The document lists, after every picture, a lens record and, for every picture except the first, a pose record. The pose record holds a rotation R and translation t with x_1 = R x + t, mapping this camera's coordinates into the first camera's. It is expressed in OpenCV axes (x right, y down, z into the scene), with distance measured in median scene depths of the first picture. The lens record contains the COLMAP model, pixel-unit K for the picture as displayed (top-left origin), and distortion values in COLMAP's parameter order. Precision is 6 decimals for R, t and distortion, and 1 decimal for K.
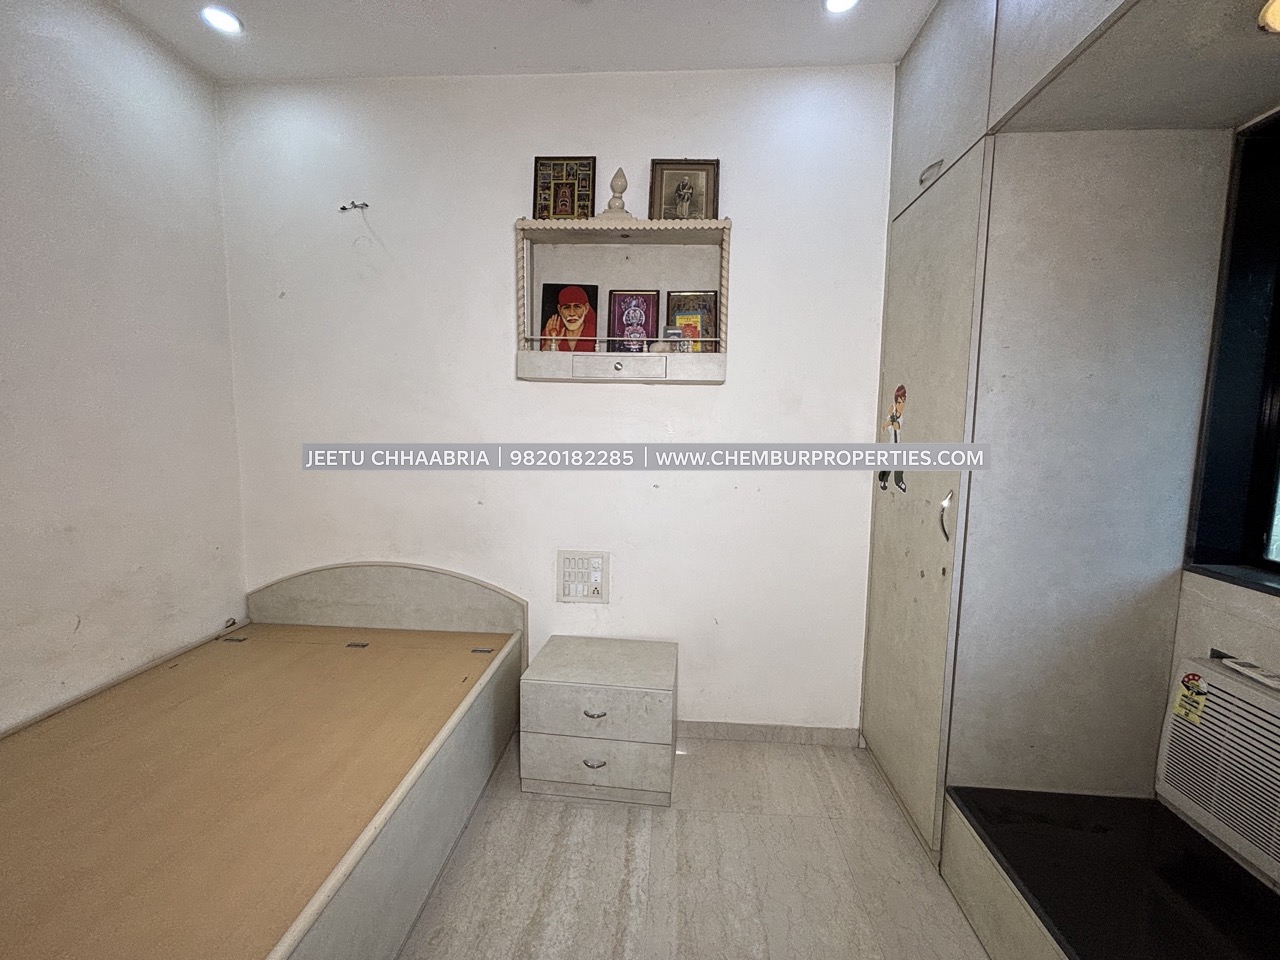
lens RADIAL K [[521.9, 0, 640.4], [0, 521.9, 474.9], [0, 0, 1]] dist [0.010388, -0.000005]
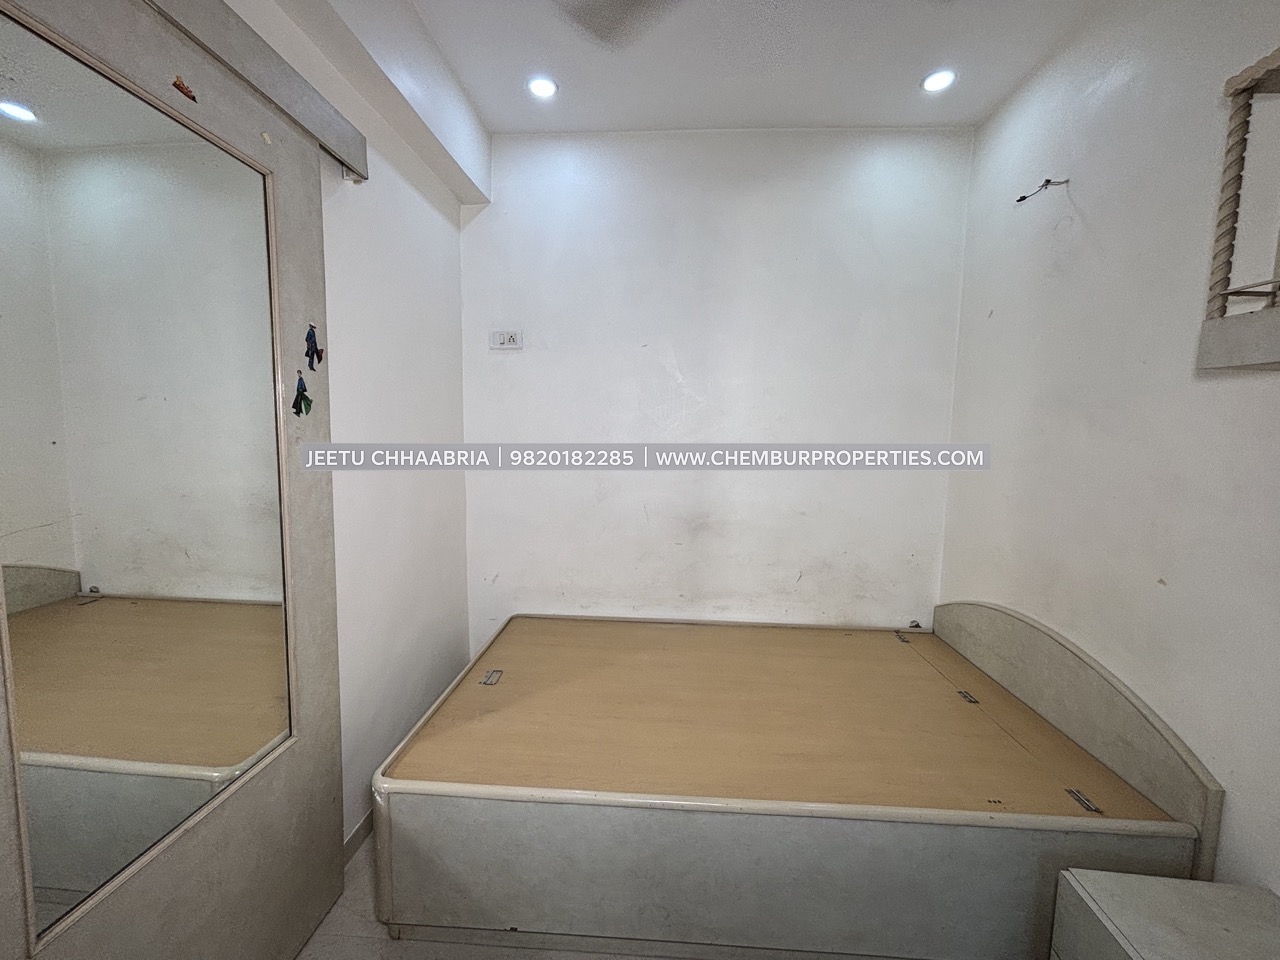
lens RADIAL K [[517.6, 0, 643.2], [0, 517.6, 479.8], [0, 0, 1]] dist [-0.007095, 0.005118]
pose [[0.045941, 0.087305, -0.995122, 0.253977], [-0.131039, 0.988092, 0.080639, -0.033052], [0.990312, 0.126695, 0.056835, 0.343053]]
